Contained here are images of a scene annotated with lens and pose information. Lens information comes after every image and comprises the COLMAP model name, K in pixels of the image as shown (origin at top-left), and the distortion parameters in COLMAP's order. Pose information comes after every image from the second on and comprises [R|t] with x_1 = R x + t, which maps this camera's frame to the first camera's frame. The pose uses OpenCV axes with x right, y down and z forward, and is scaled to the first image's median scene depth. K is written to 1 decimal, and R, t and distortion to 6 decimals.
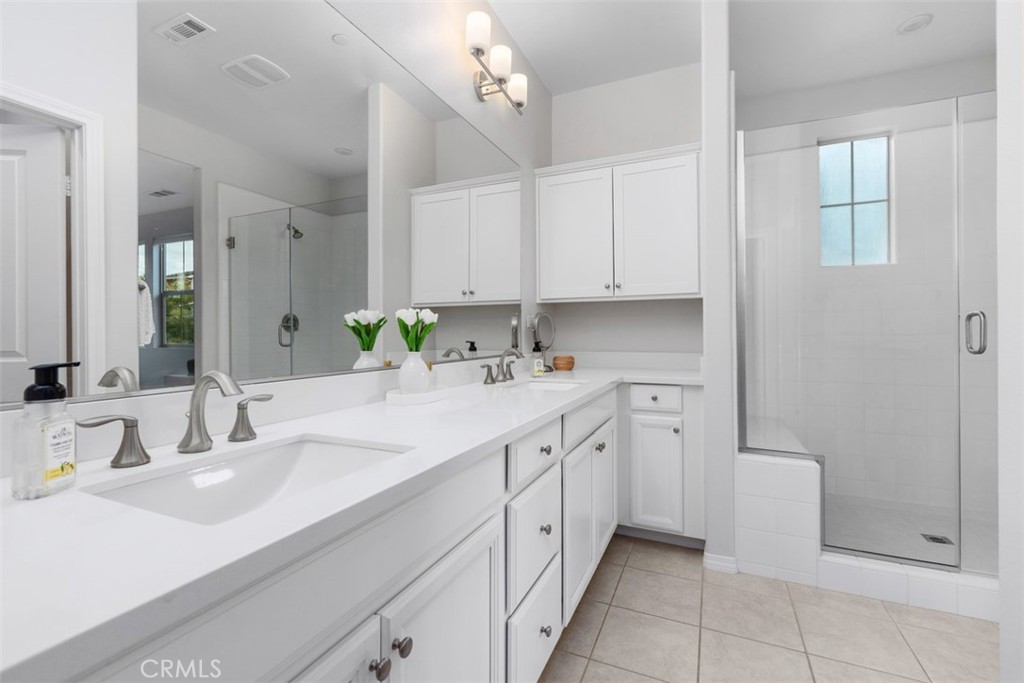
lens RADIAL K [[463.4, 0, 507.1], [0, 463.4, 335.6], [0, 0, 1]] dist [0.002726, 0.000447]
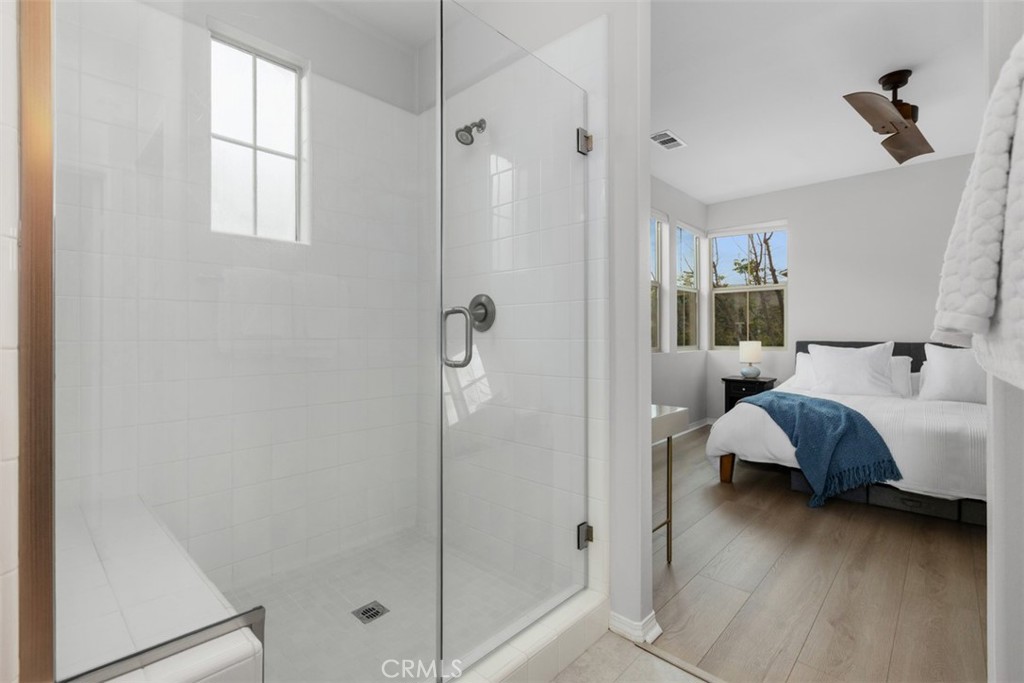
lens RADIAL K [[463.4, 0, 509.8], [0, 463.4, 332.9], [0, 0, 1]] dist [0.002726, 0.000447]
pose [[0.324370, 0.011035, 0.945866, 0.278351], [-0.002967, 0.999939, -0.010648, -0.004130], [-0.945926, 0.000647, 0.324383, 0.529572]]
